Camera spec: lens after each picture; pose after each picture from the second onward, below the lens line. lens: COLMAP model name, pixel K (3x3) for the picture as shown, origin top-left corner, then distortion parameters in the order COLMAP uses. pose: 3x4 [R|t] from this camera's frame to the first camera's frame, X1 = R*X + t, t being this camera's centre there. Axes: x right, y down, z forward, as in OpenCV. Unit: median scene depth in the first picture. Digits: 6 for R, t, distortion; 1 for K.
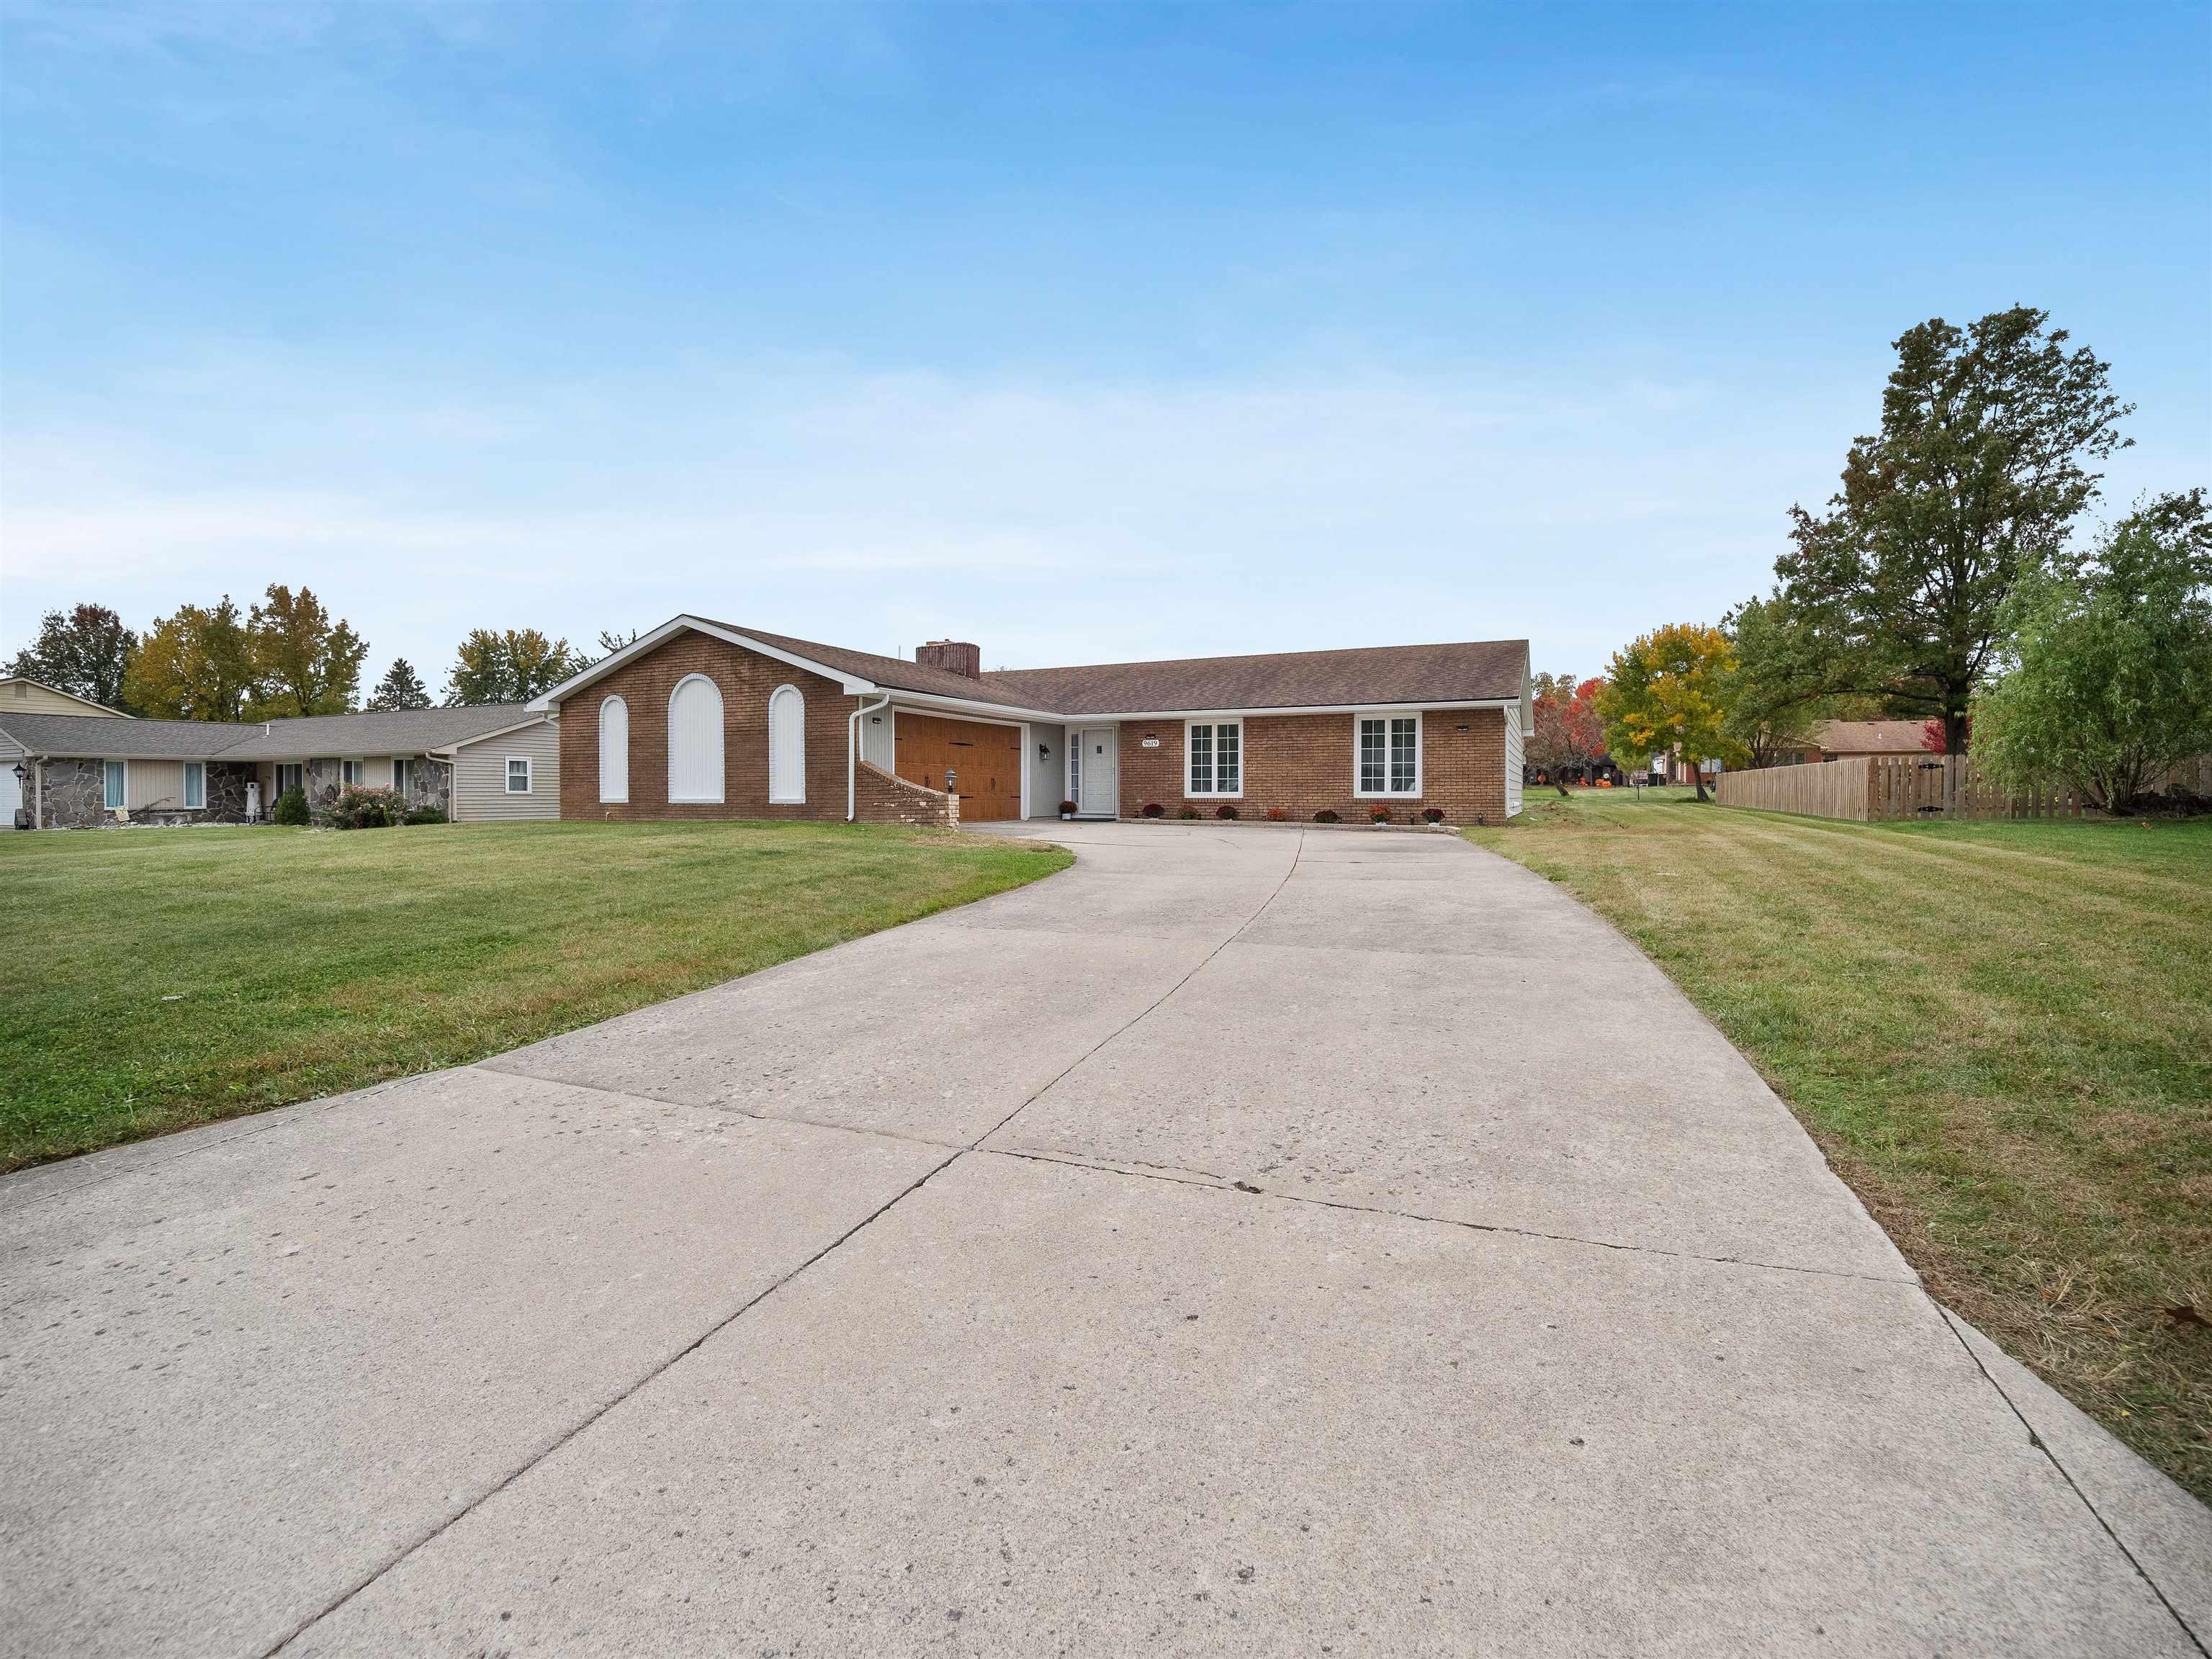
lens RADIAL K [[1007.3, 0, 1089.7], [0, 1007.3, 827.4], [0, 0, 1]] dist [-0.031713, -0.001289]
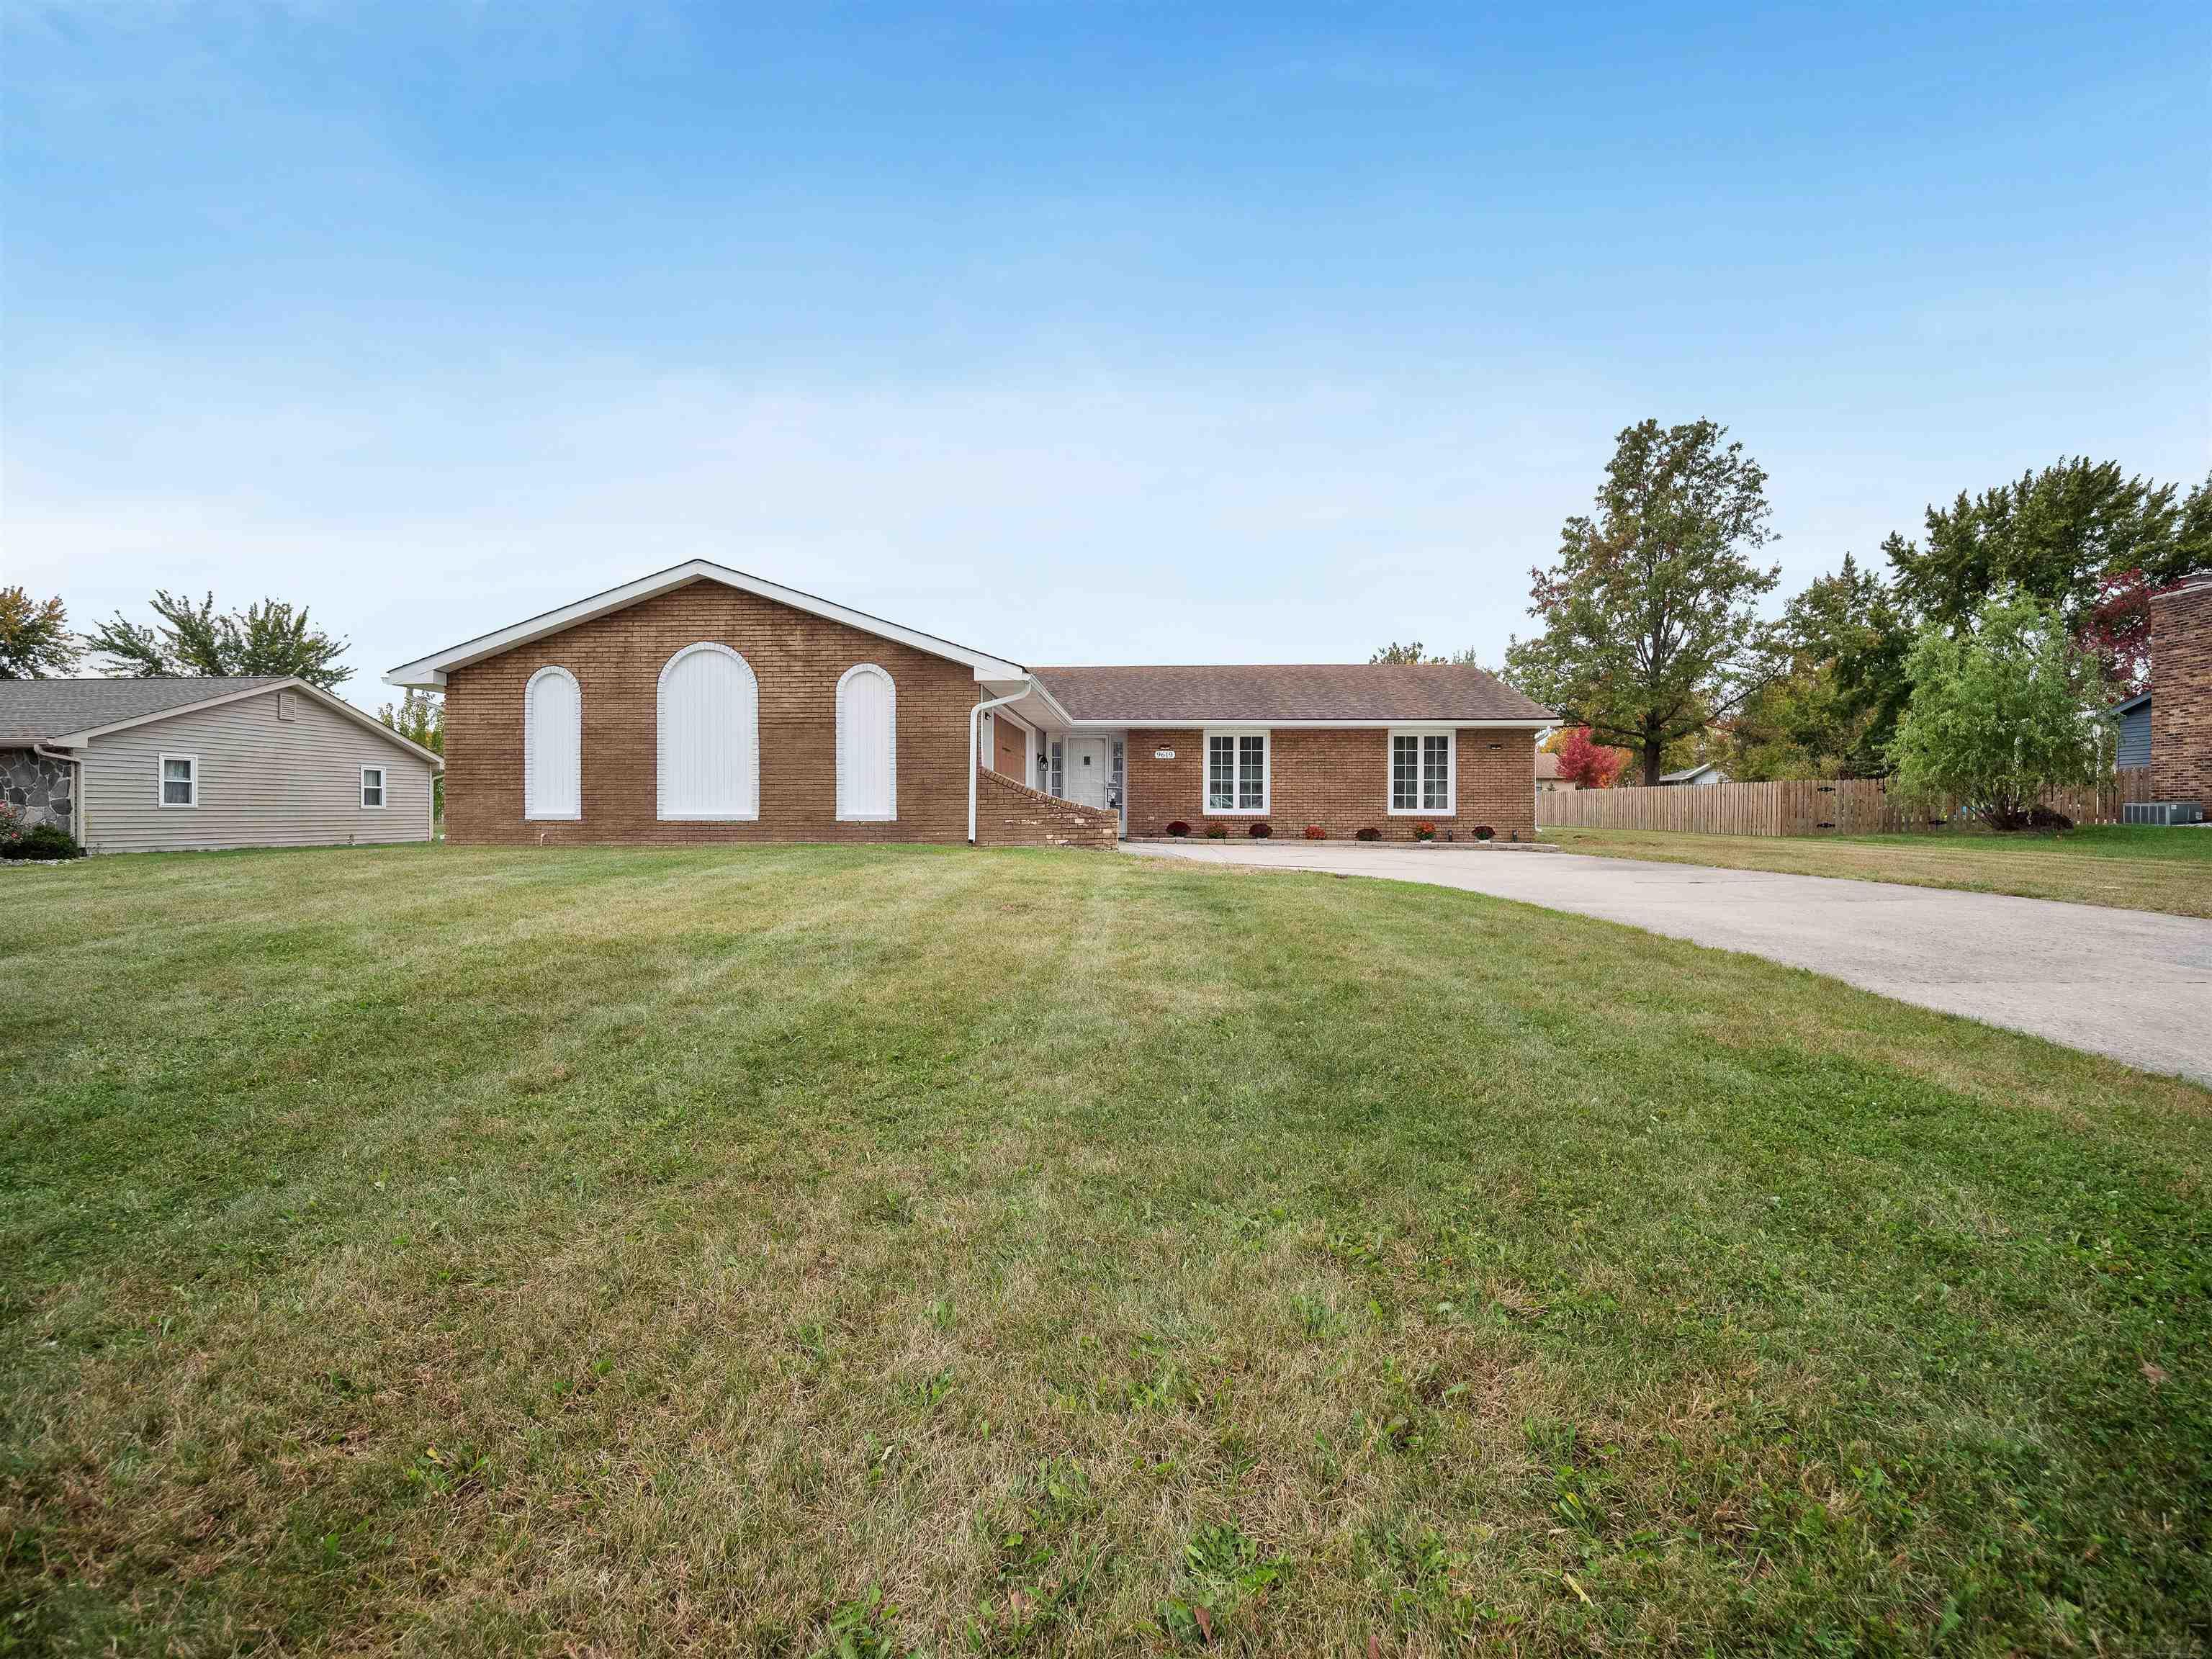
lens RADIAL K [[1007.3, 0, 1102.6], [0, 1007.3, 828.8], [0, 0, 1]] dist [-0.031713, -0.001289]
pose [[0.924776, -0.003126, 0.380499, -0.367940], [0.009561, 0.999841, -0.015023, -0.003862], [-0.380392, 0.017531, 0.924659, 0.199048]]
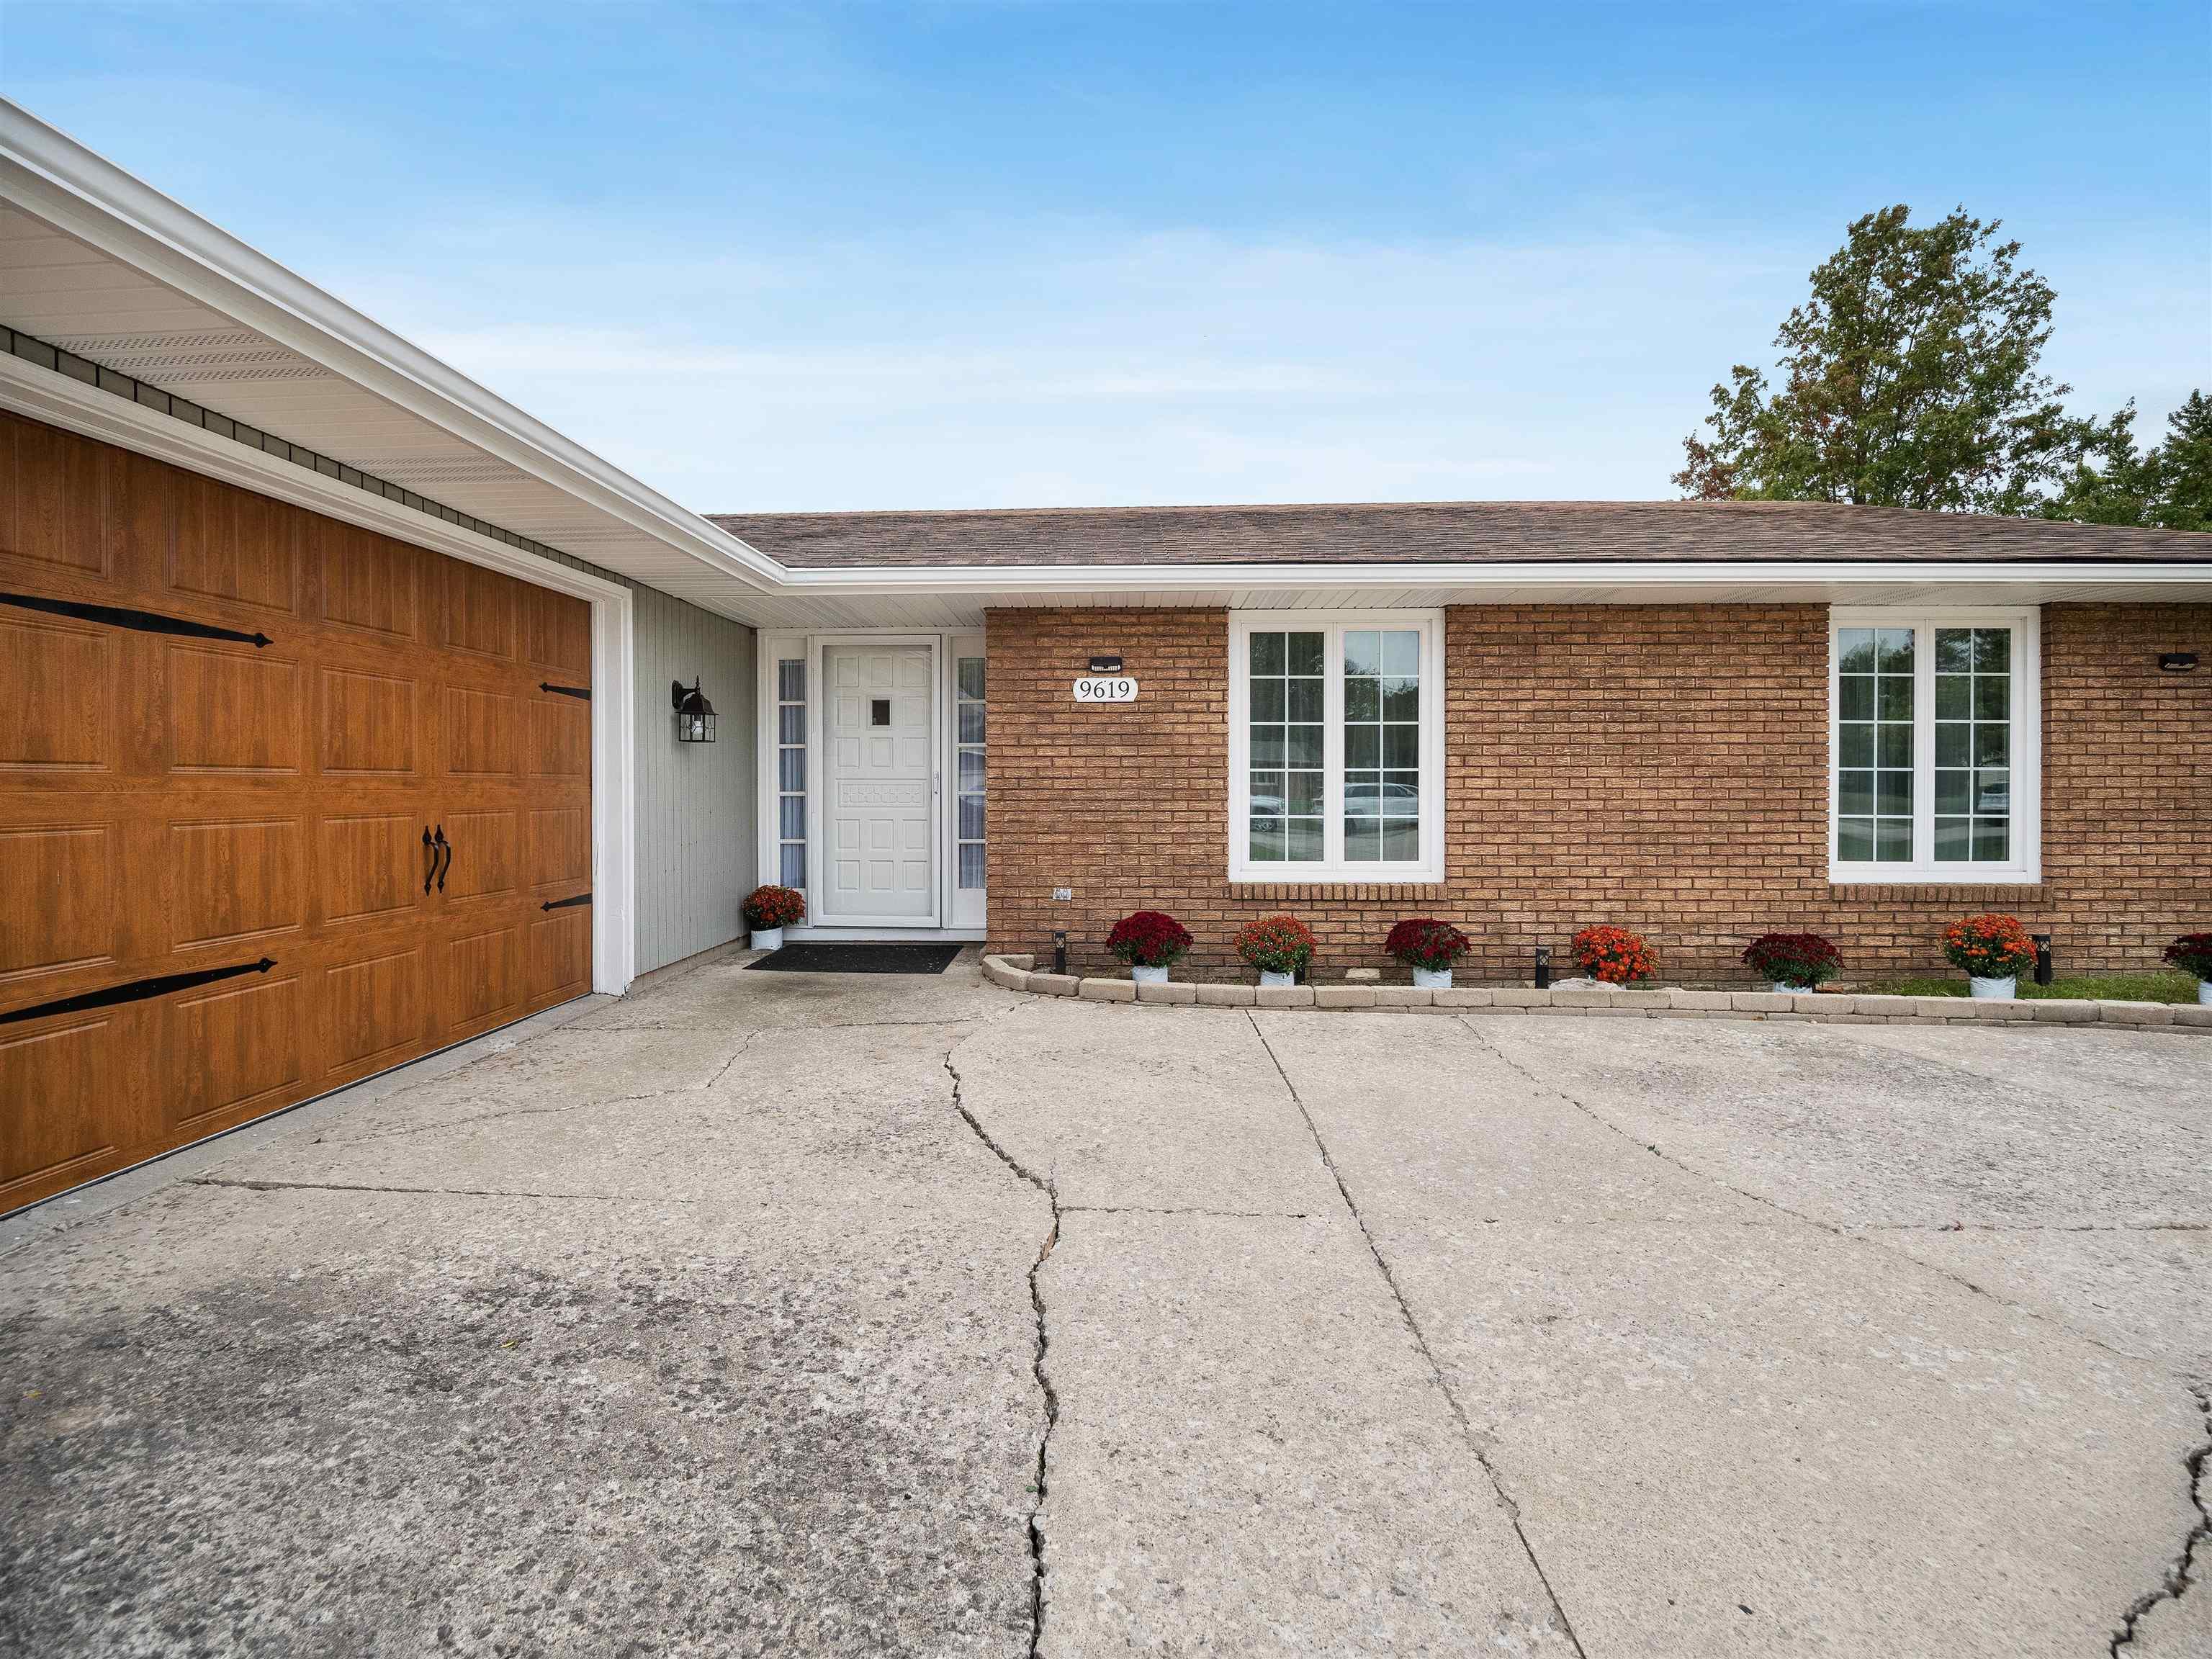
lens RADIAL K [[1007.3, 0, 1110.7], [0, 1007.3, 813.5], [0, 0, 1]] dist [-0.031713, -0.001289]
pose [[0.919901, -0.011692, 0.391975, -0.052693], [0.013708, 0.999903, -0.002344, -0.052594], [-0.391910, 0.007530, 0.919973, 0.808796]]
